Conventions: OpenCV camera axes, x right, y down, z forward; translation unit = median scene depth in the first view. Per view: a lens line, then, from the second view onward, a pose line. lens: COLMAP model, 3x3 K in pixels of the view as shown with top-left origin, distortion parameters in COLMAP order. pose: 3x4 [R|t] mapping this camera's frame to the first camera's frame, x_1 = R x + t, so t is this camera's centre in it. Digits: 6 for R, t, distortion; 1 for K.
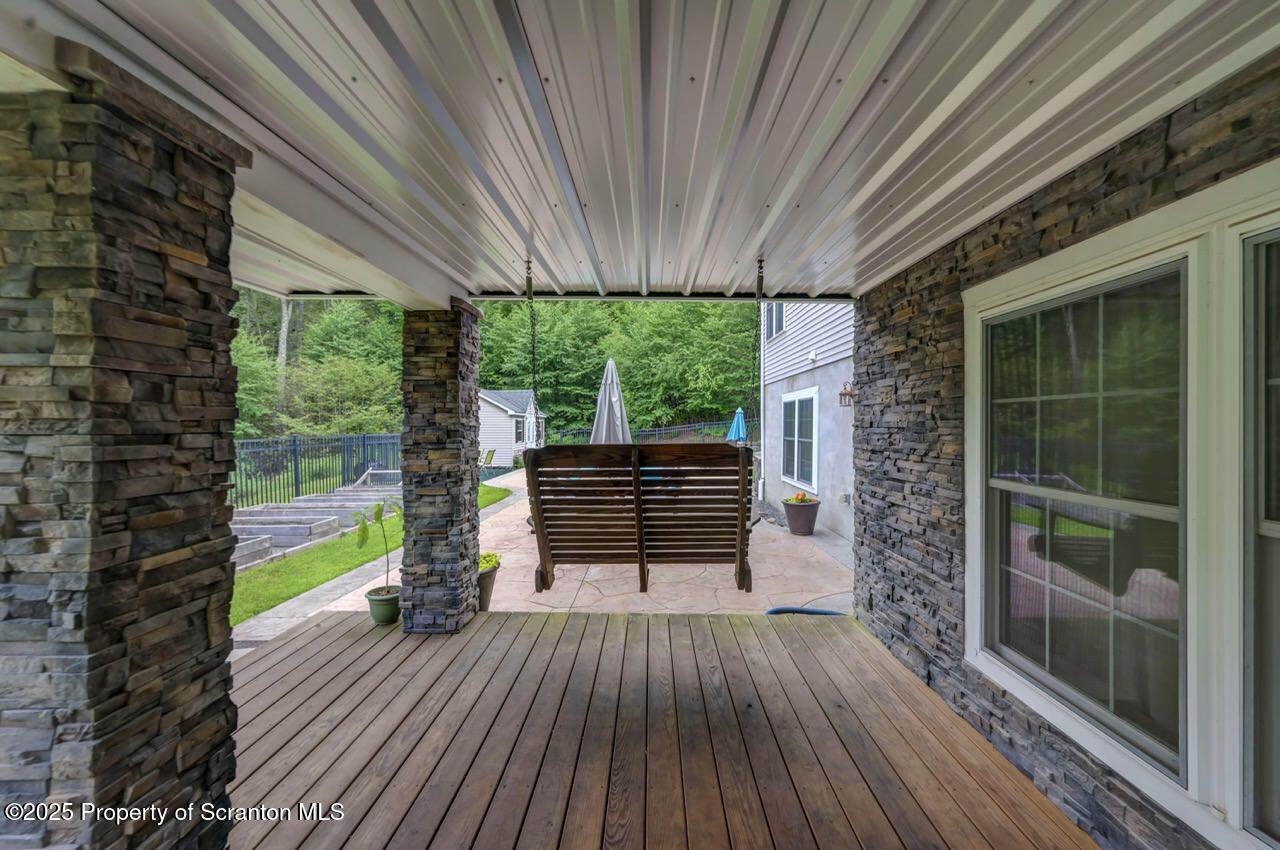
lens RADIAL K [[519.7, 0, 627.4], [0, 519.7, 426.9], [0, 0, 1]] dist [0.001734, 0.000388]
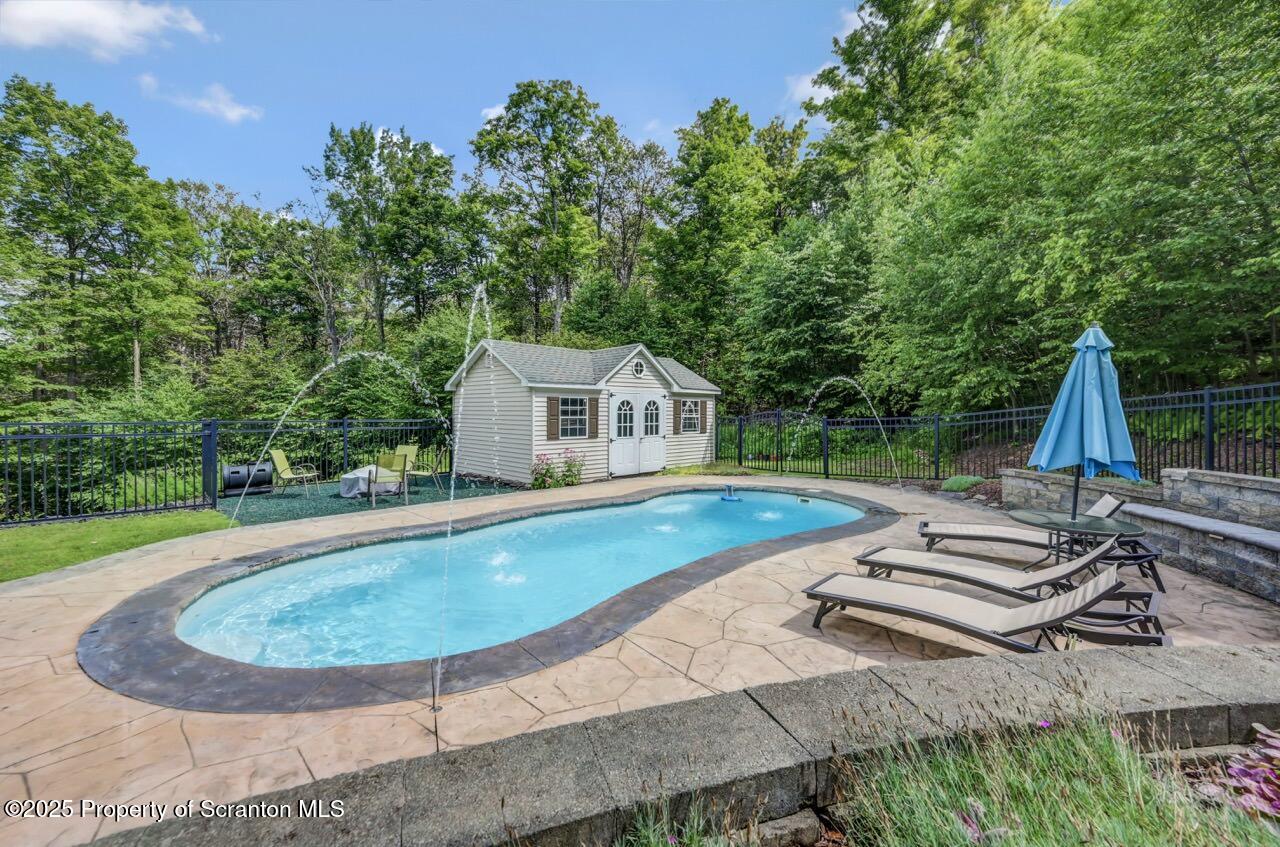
lens RADIAL K [[523.0, 0, 641.5], [0, 523.0, 405.4], [0, 0, 1]] dist [0.002942, 0.000053]
pose [[0.730193, -0.003921, -0.683229, 0.176265], [-0.004614, 0.999932, -0.010670, 0.000382], [0.683225, 0.010943, 0.730126, 0.540236]]
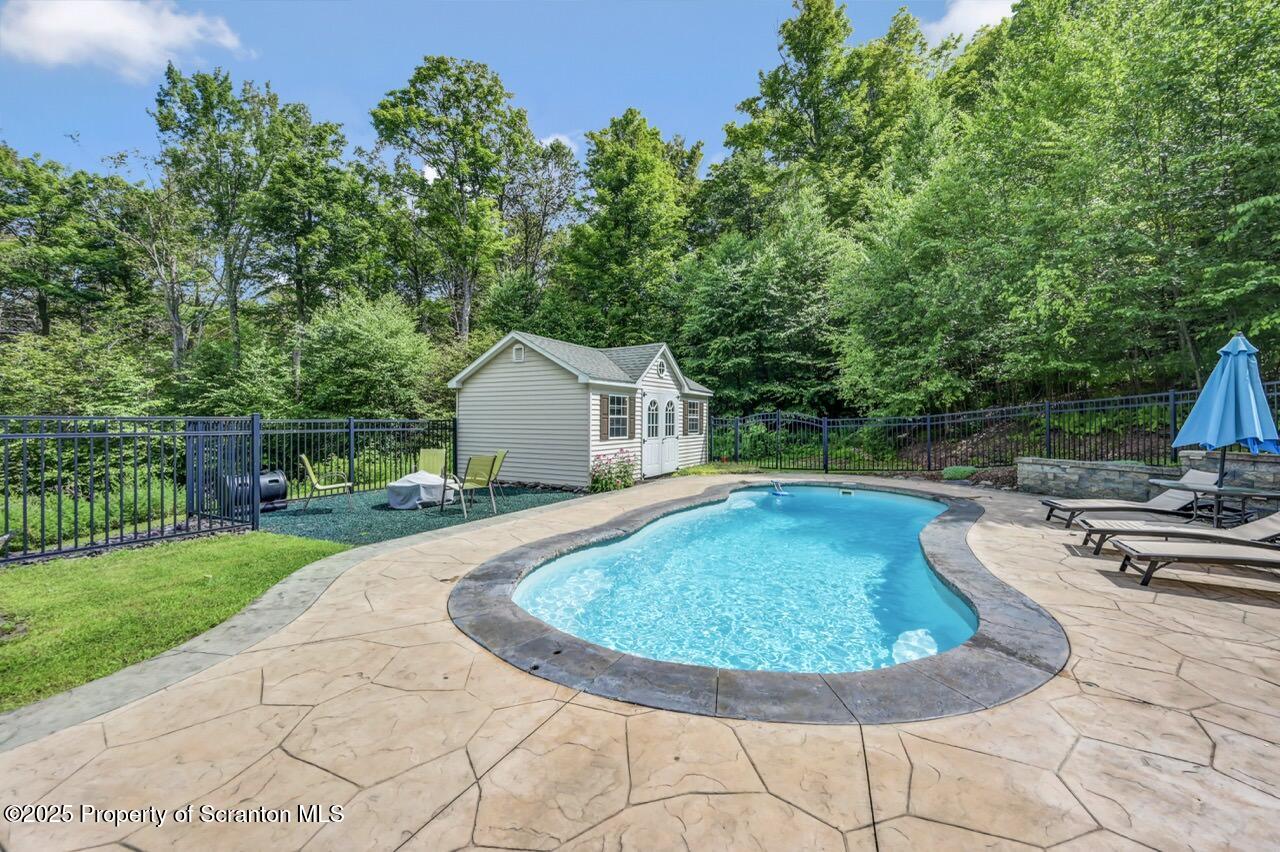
lens RADIAL K [[522.7, 0, 639.0], [0, 522.7, 411.6], [0, 0, 1]] dist [0.002299, 0.000329]
pose [[0.889931, -0.004337, -0.456075, 0.040107], [-0.003329, 0.999866, -0.016003, 0.008630], [0.456084, 0.015760, 0.889797, 0.454388]]
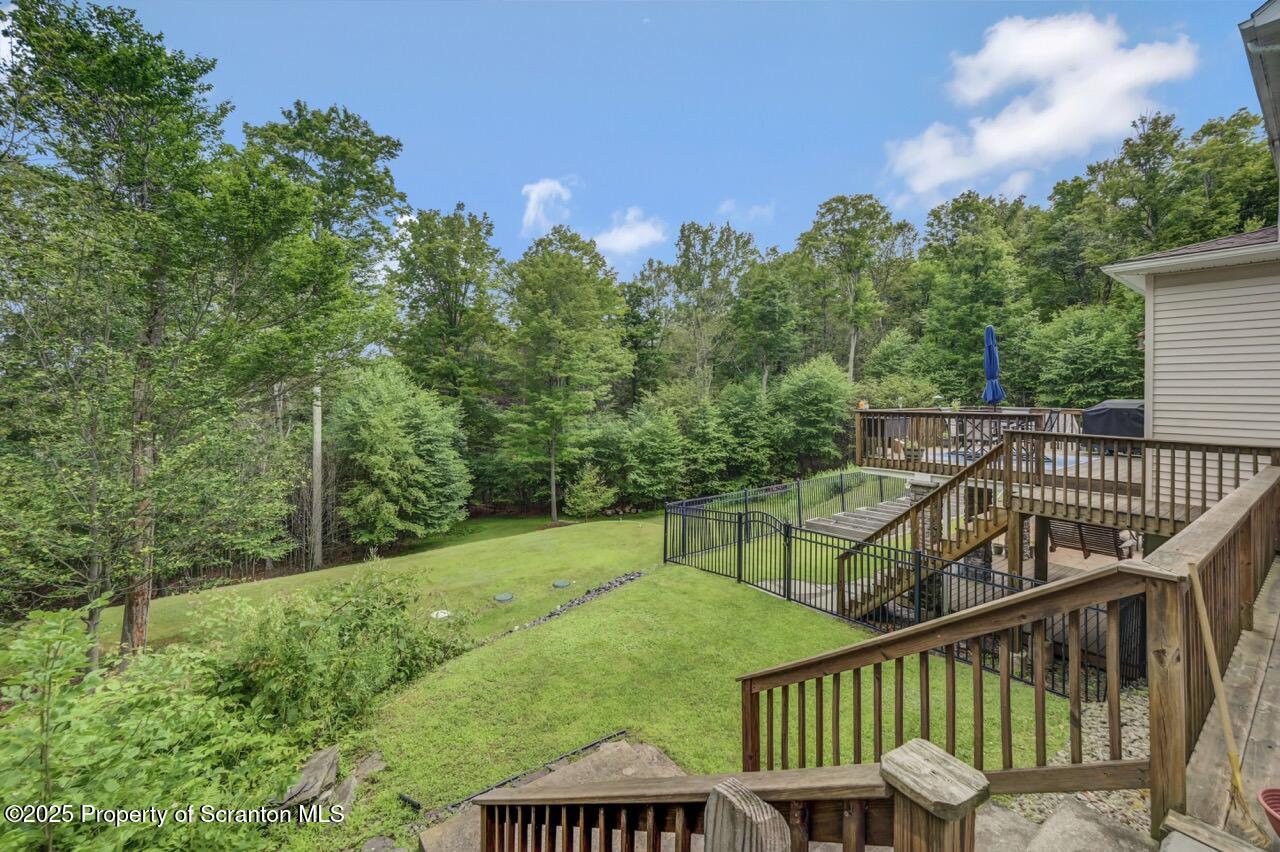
lens RADIAL K [[539.8, 0, 644.5], [0, 539.8, 390.1], [0, 0, 1]] dist [0.001329, 0.000135]
pose [[0.638737, -0.005571, -0.769405, 0.122869], [-0.006123, 0.999905, -0.012323, -0.090906], [0.769401, 0.012582, 0.638643, -0.435075]]
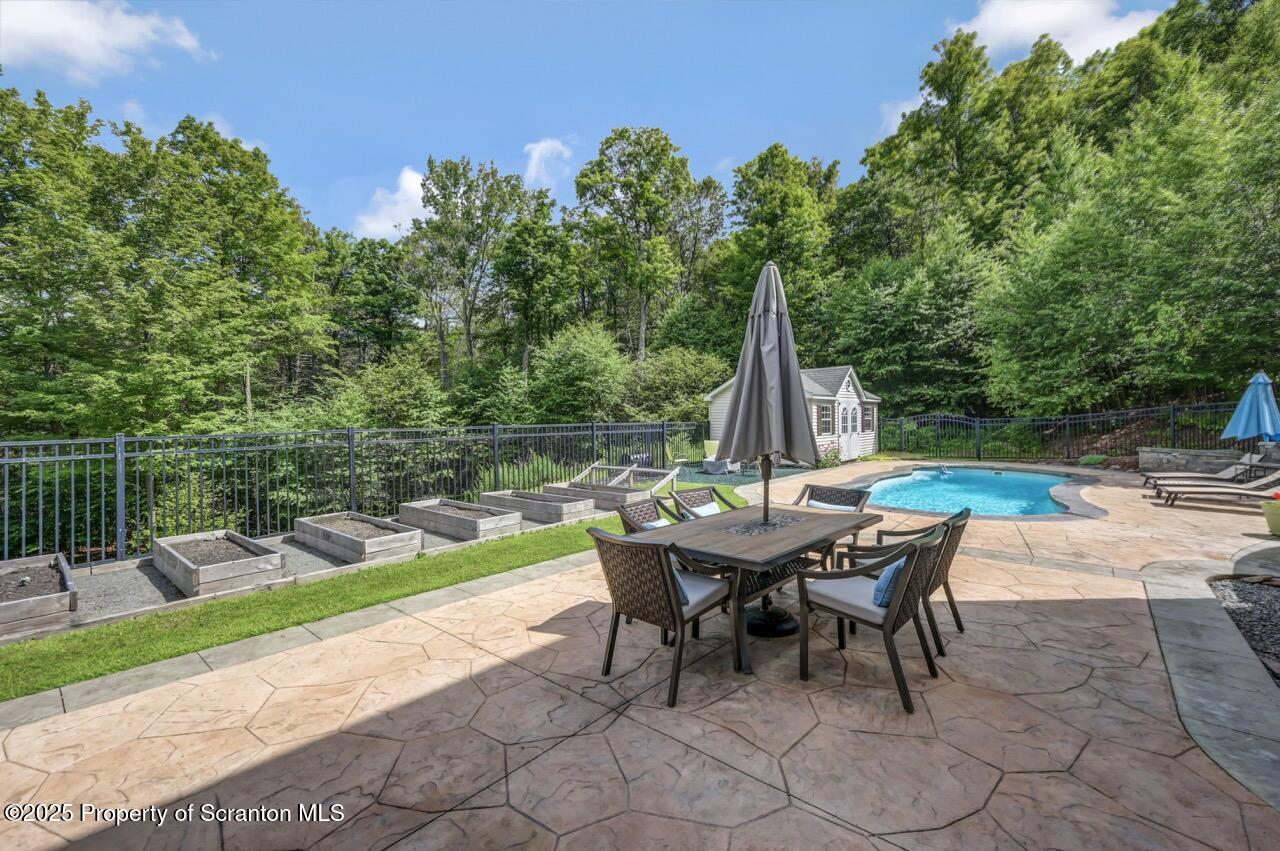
lens RADIAL K [[523.8, 0, 644.0], [0, 523.8, 404.4], [0, 0, 1]] dist [0.000689, 0.000005]
pose [[0.780599, -0.017494, -0.624787, 0.054745], [0.004331, 0.999736, -0.022582, 0.001461], [0.625017, 0.014921, 0.780469, 0.195077]]
